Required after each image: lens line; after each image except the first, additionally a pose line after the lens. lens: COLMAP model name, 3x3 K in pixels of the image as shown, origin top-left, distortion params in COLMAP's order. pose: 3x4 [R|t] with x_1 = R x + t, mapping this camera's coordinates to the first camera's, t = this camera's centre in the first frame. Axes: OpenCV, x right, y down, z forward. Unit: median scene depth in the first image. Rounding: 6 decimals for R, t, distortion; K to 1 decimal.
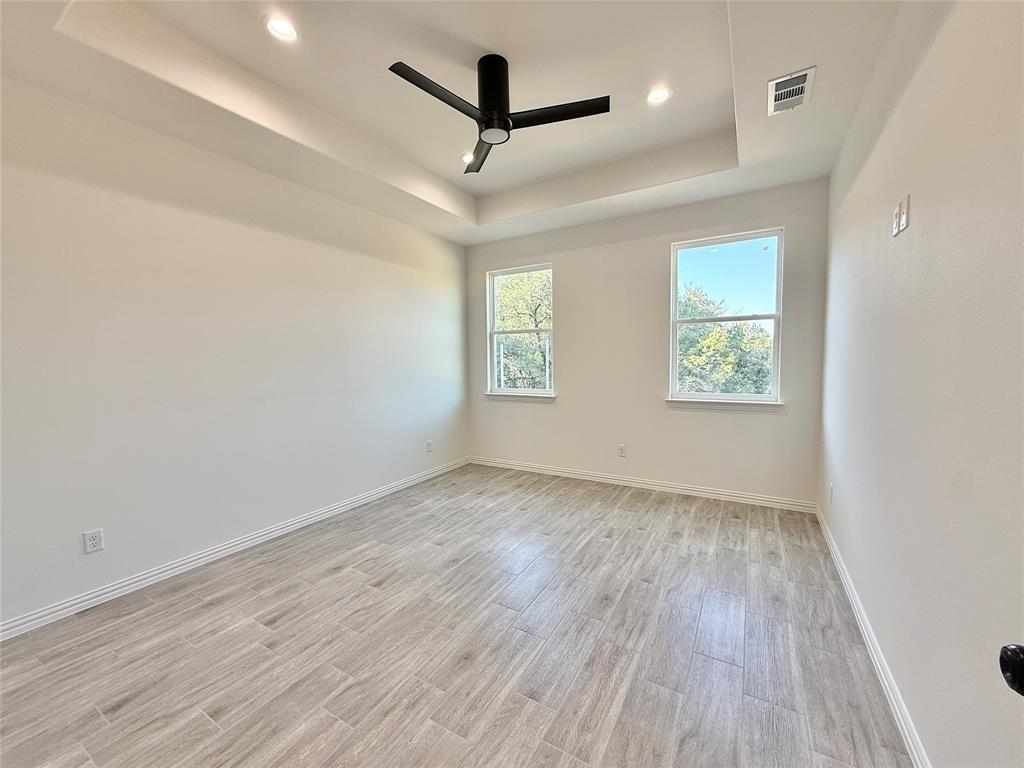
lens RADIAL K [[406.7, 0, 509.6], [0, 406.7, 384.1], [0, 0, 1]] dist [0.001002, -0.000327]
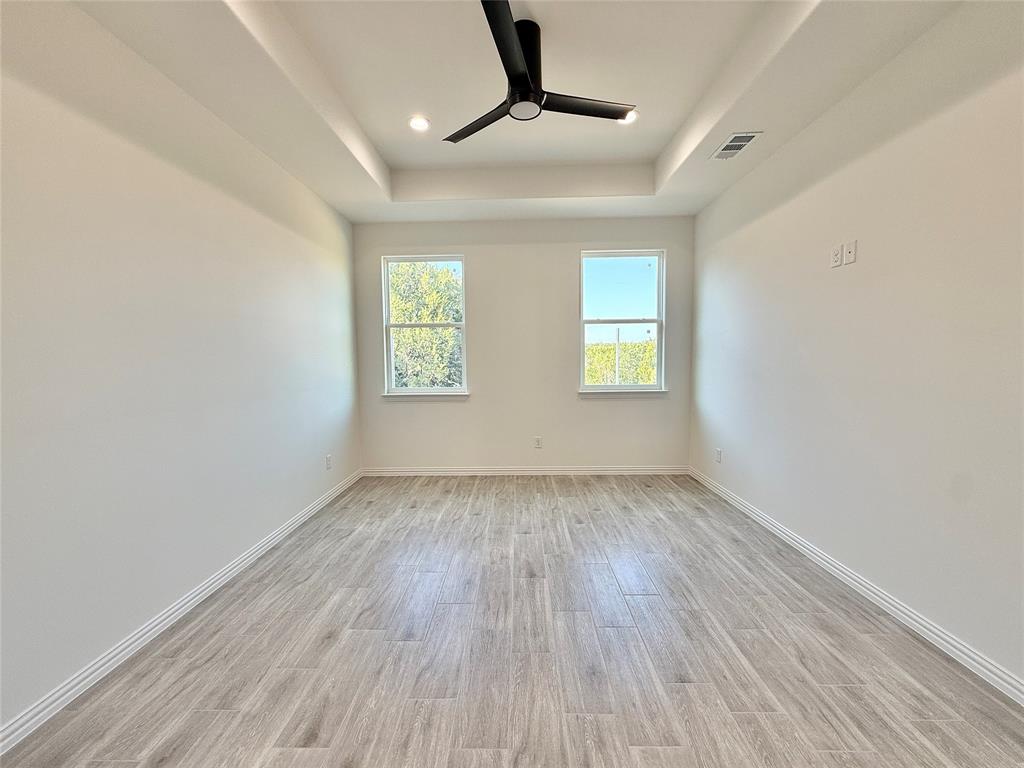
lens RADIAL K [[406.7, 0, 509.6], [0, 406.7, 384.1], [0, 0, 1]] dist [0.001002, -0.000327]
pose [[0.868285, -0.030974, 0.495098, -0.349068], [0.030801, 0.999489, 0.008513, 0.002018], [-0.495109, 0.007858, 0.868795, 0.141065]]
